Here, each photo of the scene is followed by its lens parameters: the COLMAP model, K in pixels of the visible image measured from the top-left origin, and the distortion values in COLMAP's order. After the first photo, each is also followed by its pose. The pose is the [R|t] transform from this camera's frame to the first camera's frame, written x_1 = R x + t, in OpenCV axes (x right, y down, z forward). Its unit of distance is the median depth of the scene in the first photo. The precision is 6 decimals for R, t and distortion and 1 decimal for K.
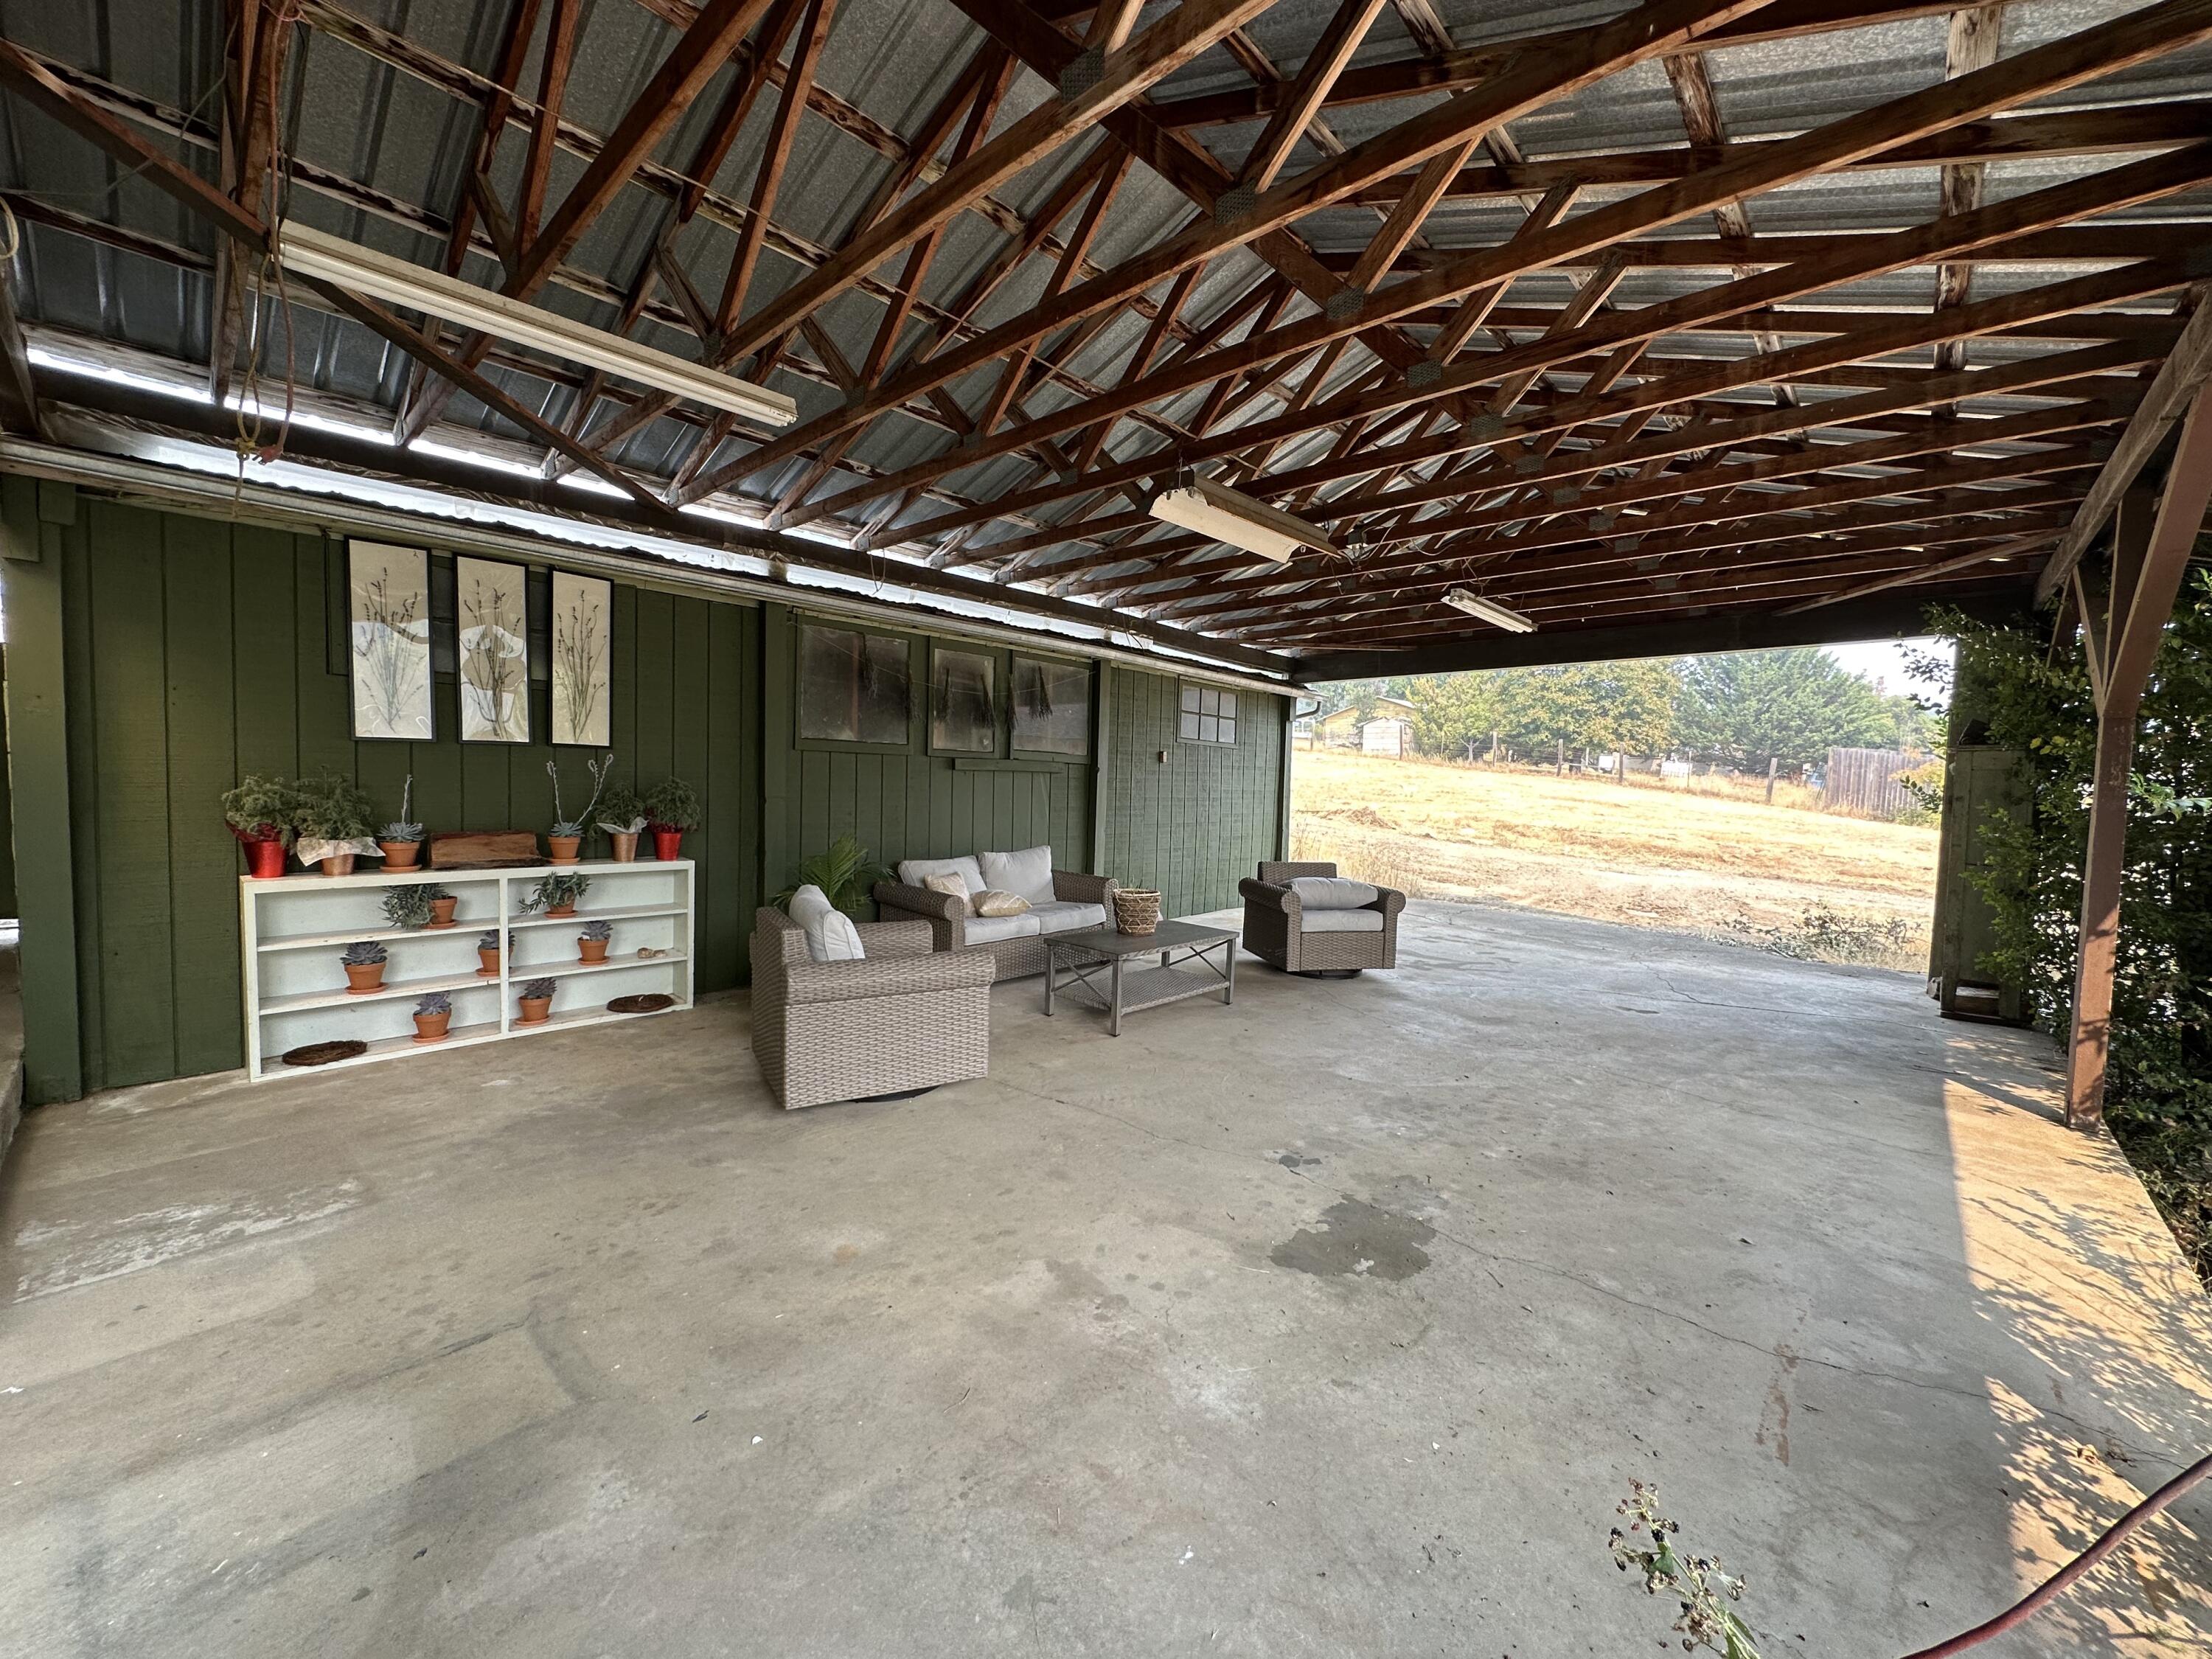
lens RADIAL K [[880.8, 0, 1106.3], [0, 880.8, 822.5], [0, 0, 1]] dist [-0.002620, 0.000178]
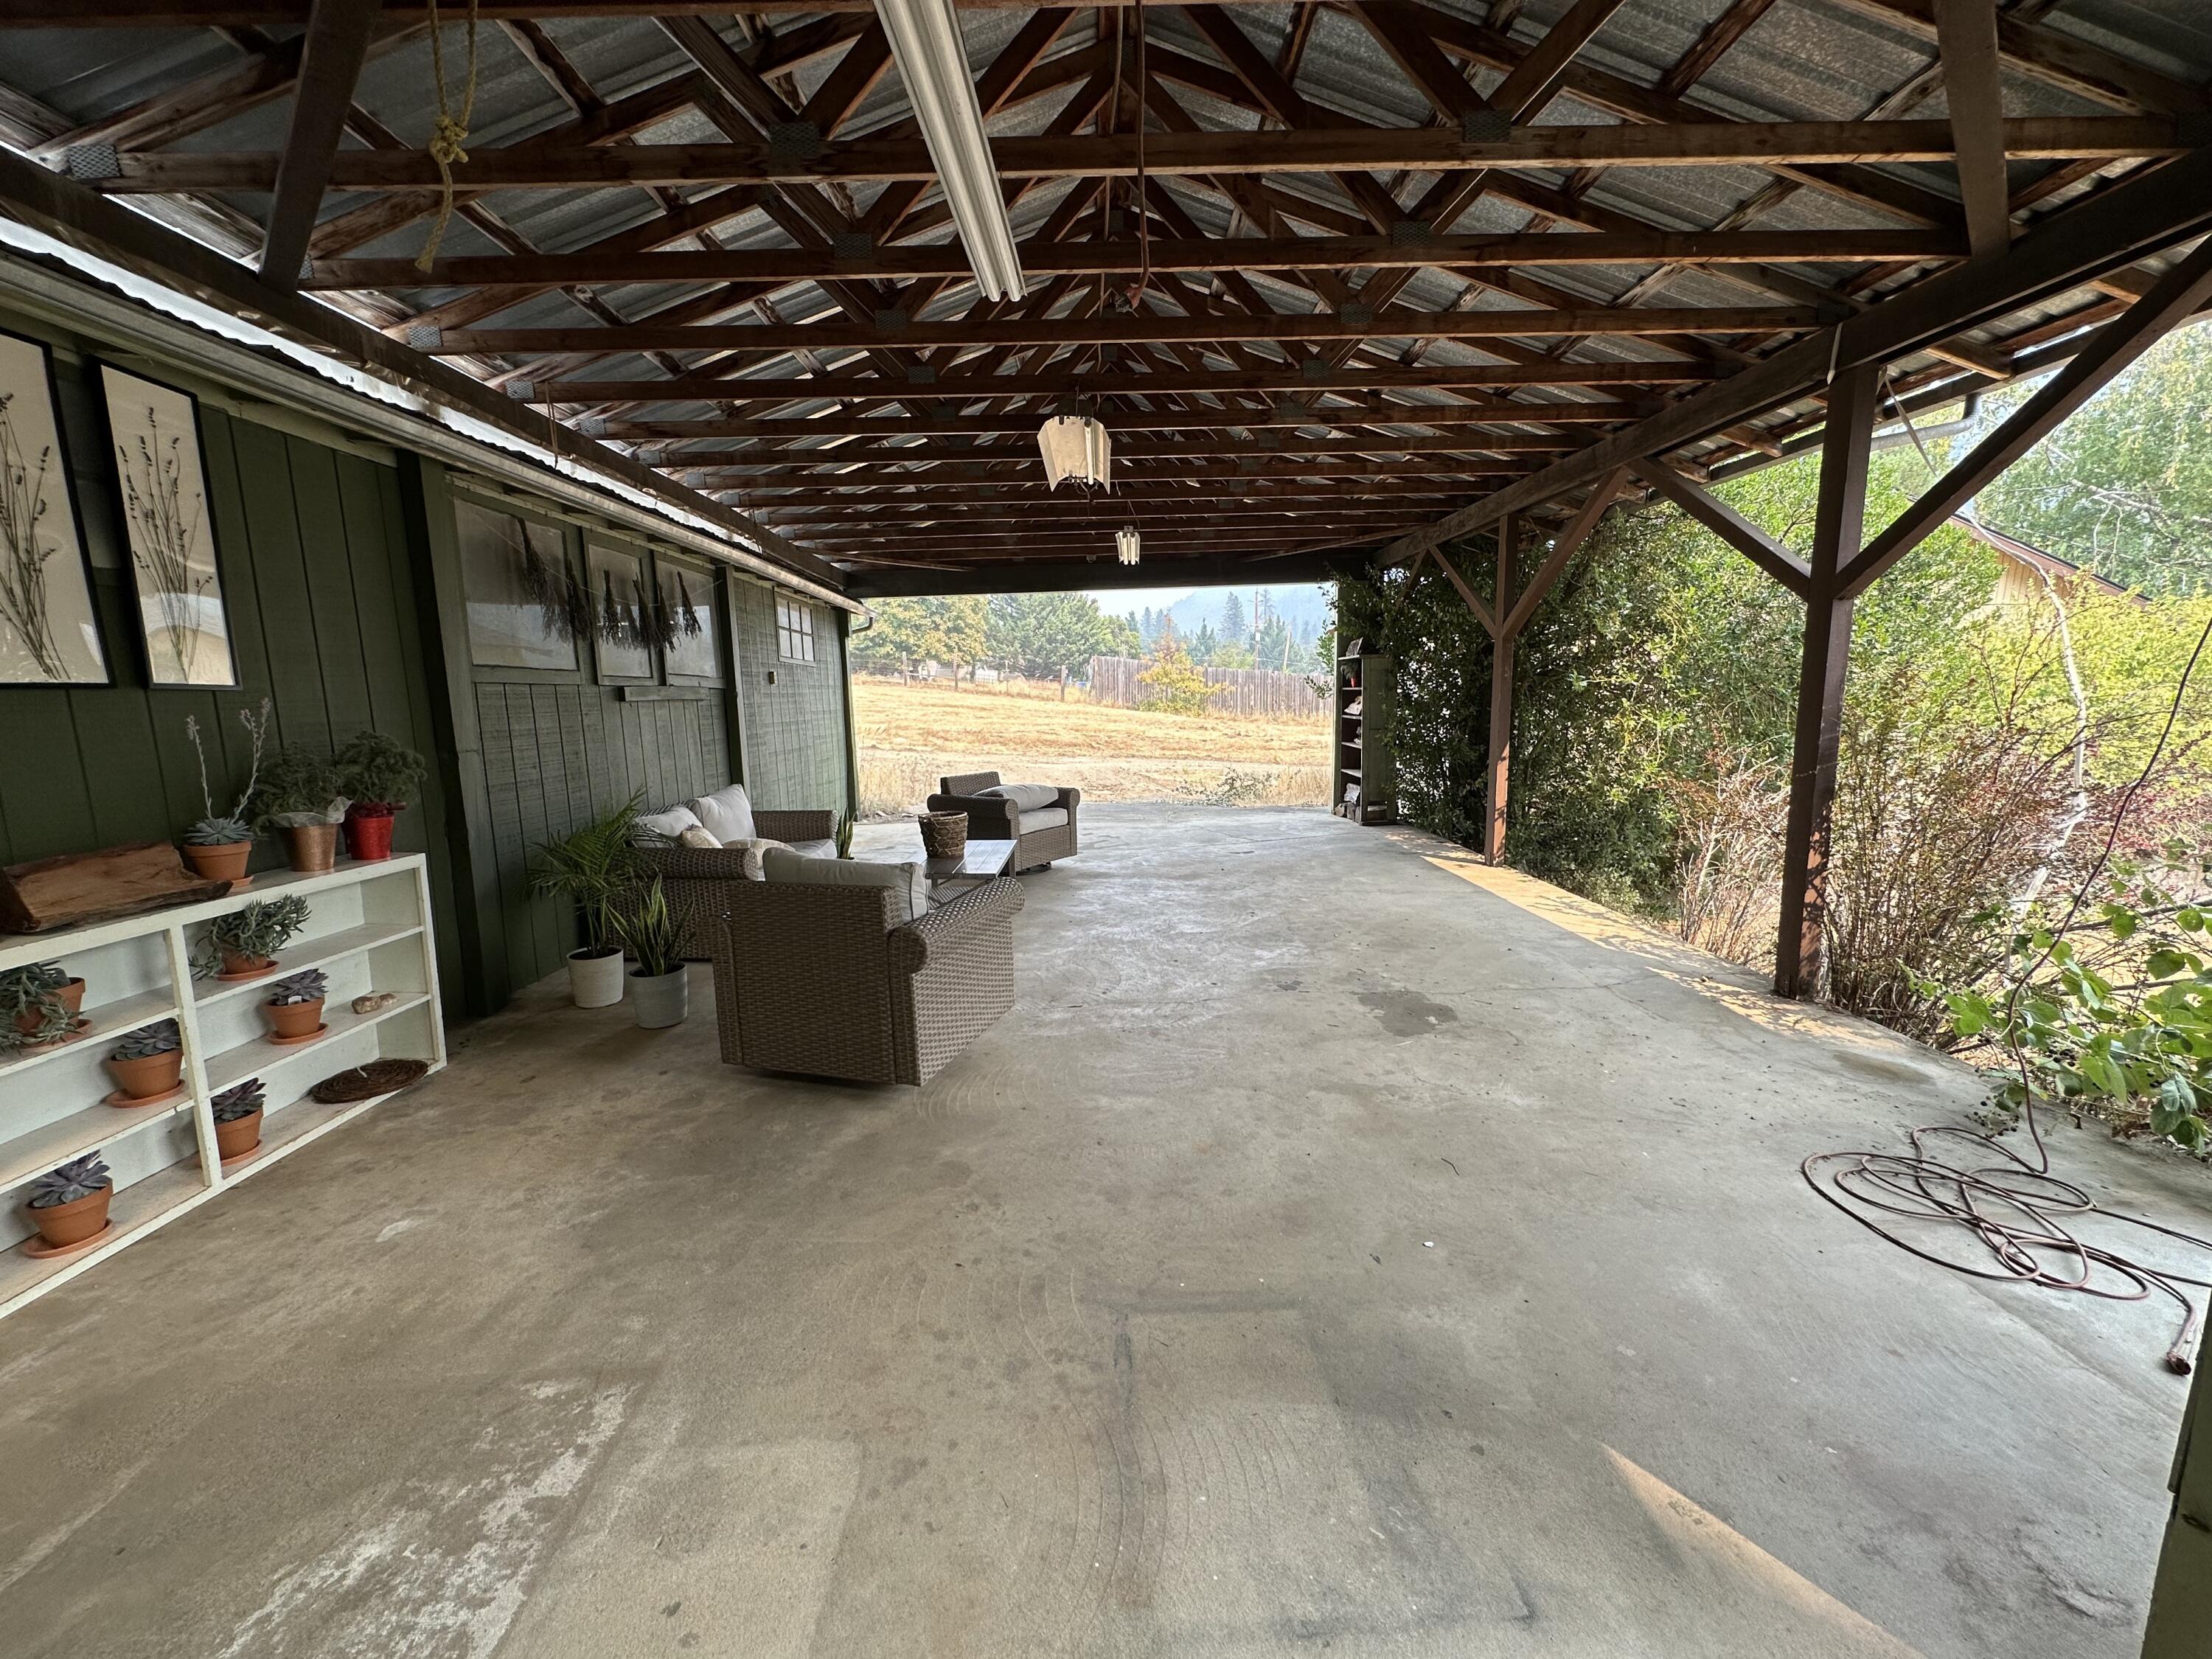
lens RADIAL K [[879.9, 0, 1106.0], [0, 879.9, 829.5], [0, 0, 1]] dist [-0.003637, -0.000419]
pose [[0.730690, -0.145095, 0.667113, -0.562140], [0.074628, 0.988275, 0.133206, -0.026744], [-0.678618, -0.047547, 0.732951, 0.165925]]
